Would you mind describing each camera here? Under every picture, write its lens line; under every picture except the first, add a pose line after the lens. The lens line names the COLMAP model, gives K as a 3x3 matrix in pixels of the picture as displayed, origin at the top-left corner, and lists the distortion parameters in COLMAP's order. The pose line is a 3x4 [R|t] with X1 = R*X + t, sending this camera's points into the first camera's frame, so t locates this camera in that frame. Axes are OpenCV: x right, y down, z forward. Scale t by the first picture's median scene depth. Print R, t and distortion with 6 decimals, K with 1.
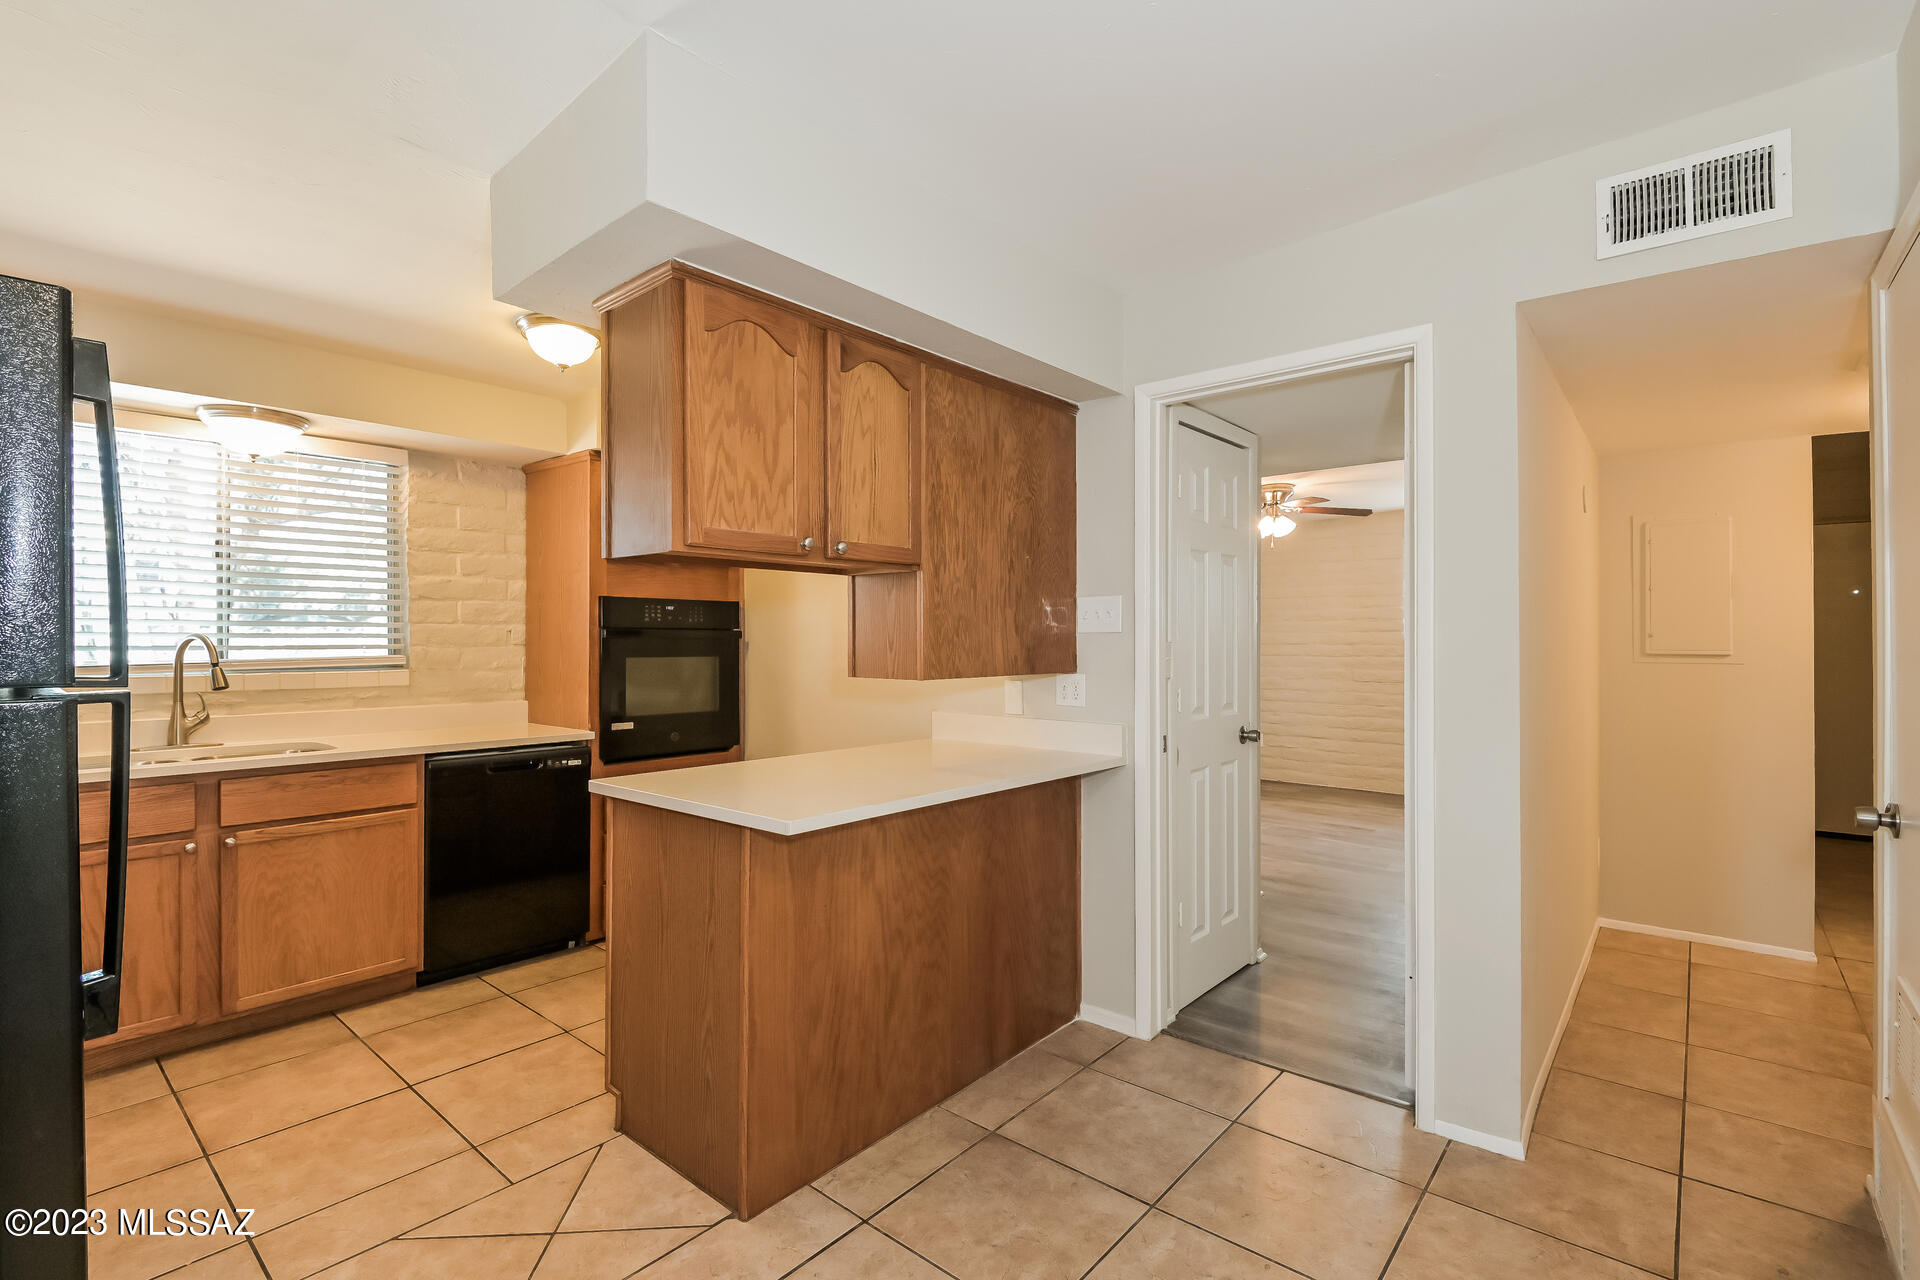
lens RADIAL K [[885.0, 0, 961.4], [0, 885.0, 636.4], [0, 0, 1]] dist [-0.005967, -0.001090]
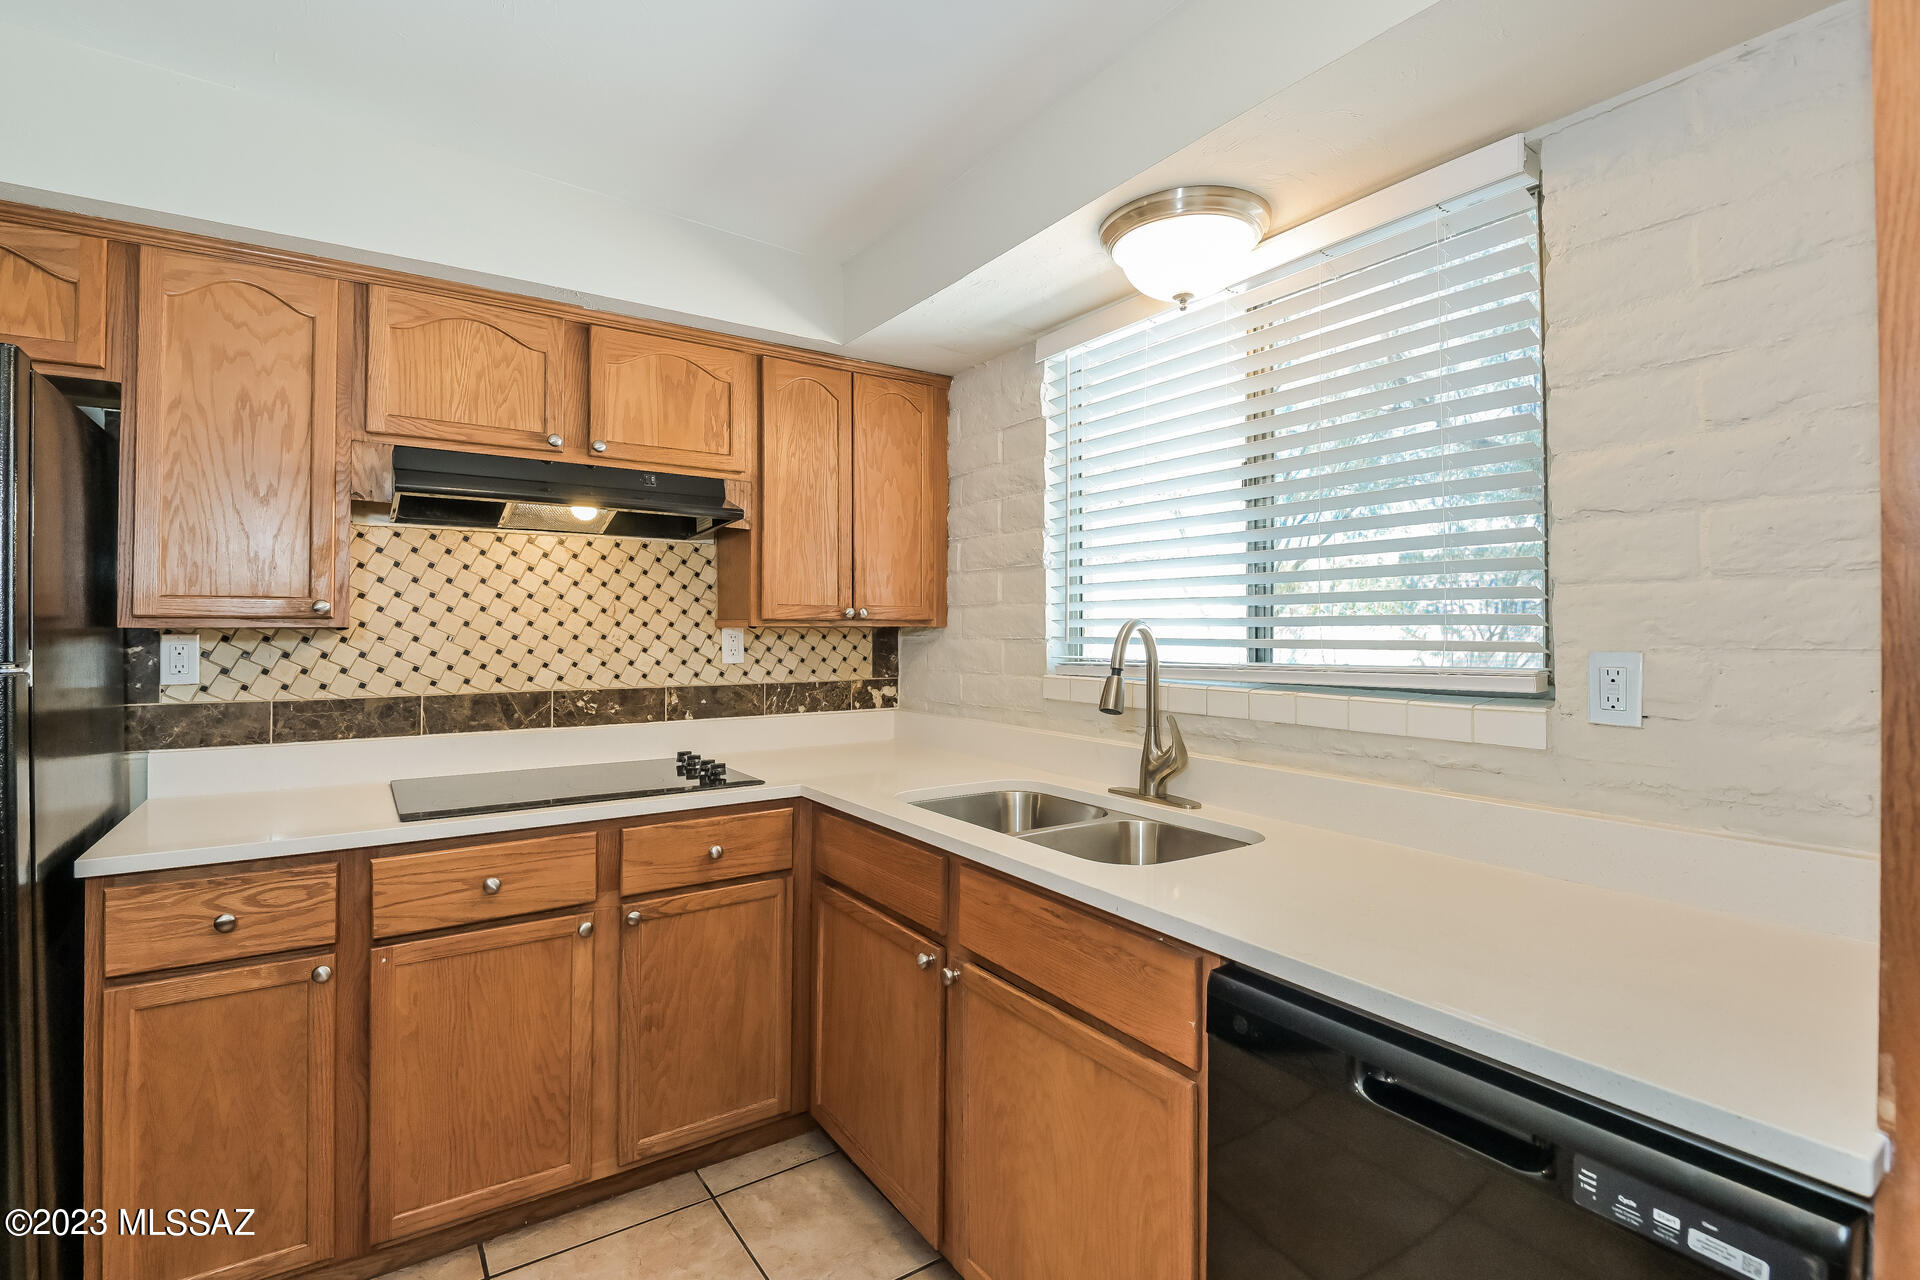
lens RADIAL K [[885.0, 0, 963.4], [0, 885.0, 627.9], [0, 0, 1]] dist [-0.005967, -0.001090]
pose [[-0.245371, 0.000592, -0.969429, -0.236353], [-0.001636, 0.999998, 0.001025, 0.004009], [0.969428, 0.001837, -0.245369, 0.998423]]
